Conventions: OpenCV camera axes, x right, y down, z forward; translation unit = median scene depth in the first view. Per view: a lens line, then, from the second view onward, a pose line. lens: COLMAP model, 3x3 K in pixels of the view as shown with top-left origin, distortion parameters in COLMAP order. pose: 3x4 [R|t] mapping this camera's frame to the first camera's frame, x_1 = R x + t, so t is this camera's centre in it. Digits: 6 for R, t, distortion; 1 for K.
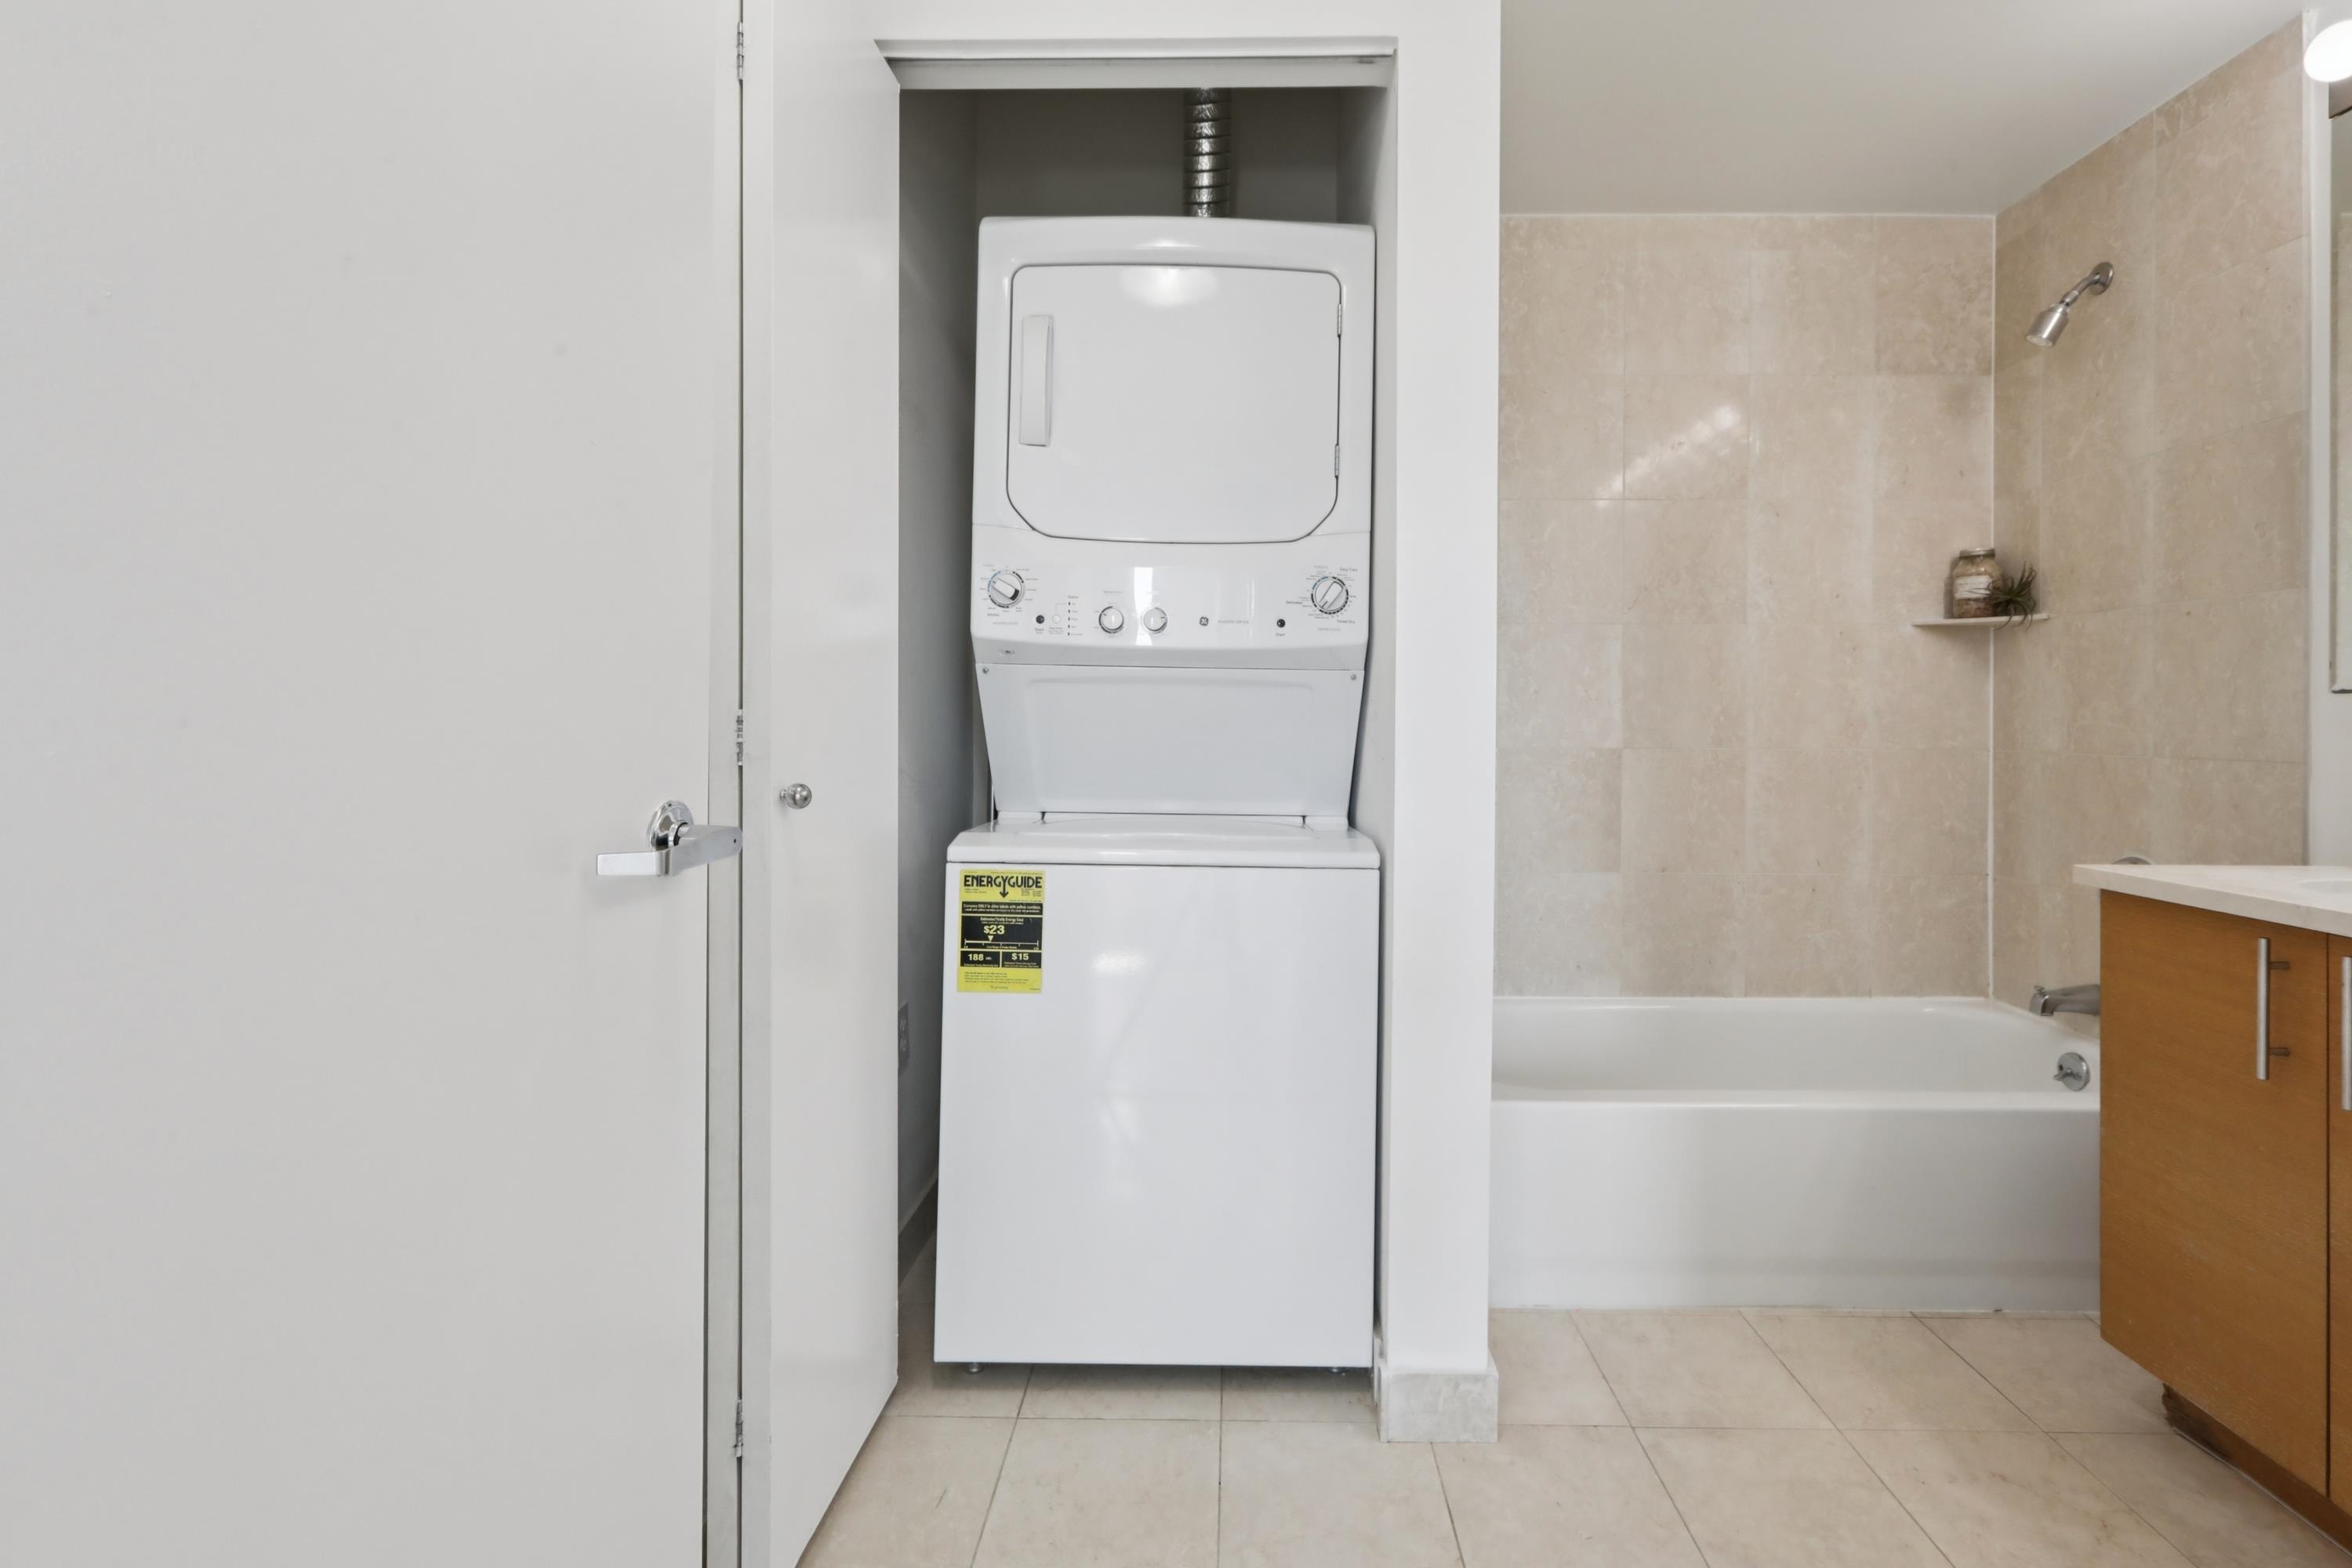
lens RADIAL K [[1070.7, 0, 1220.8], [0, 1070.7, 713.0], [0, 0, 1]] dist [-0.003349, 0.000793]
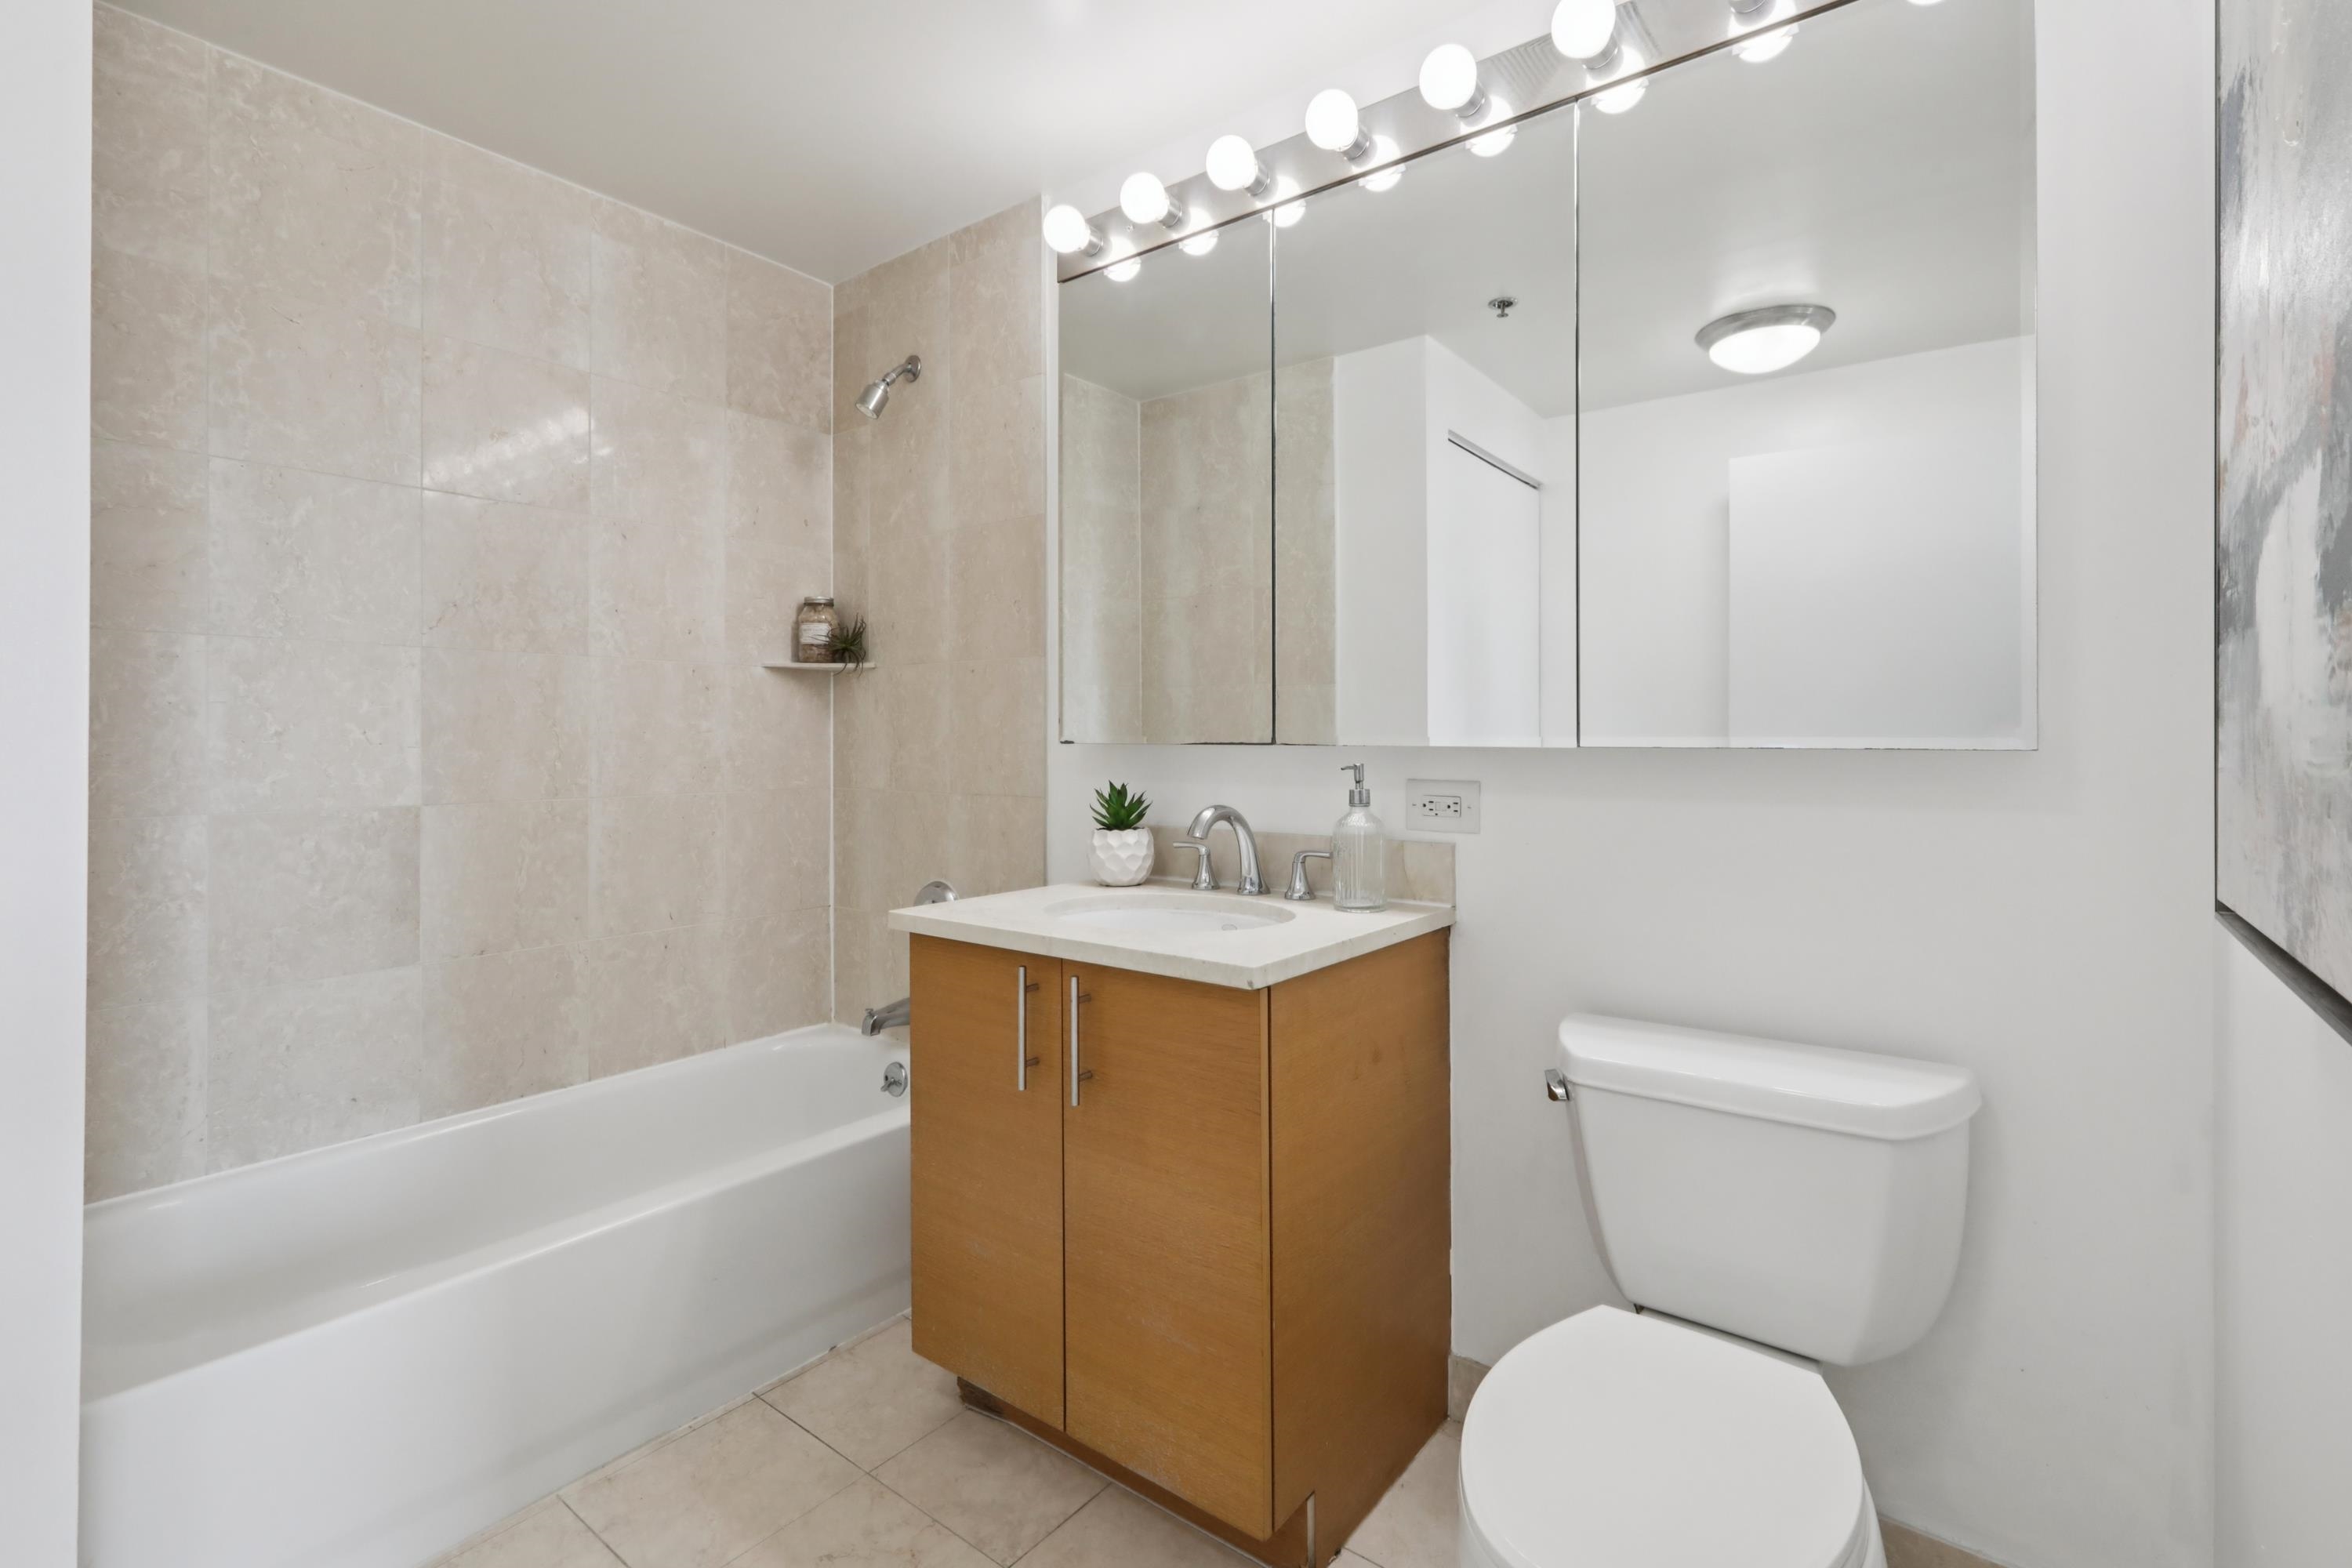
lens RADIAL K [[1070.7, 0, 1228.7], [0, 1070.7, 722.5], [0, 0, 1]] dist [-0.003349, 0.000793]
pose [[0.567588, 0.005949, 0.823291, 0.075680], [0.007362, 0.999897, -0.012300, -0.015693], [-0.823280, 0.013042, 0.567486, 0.078991]]
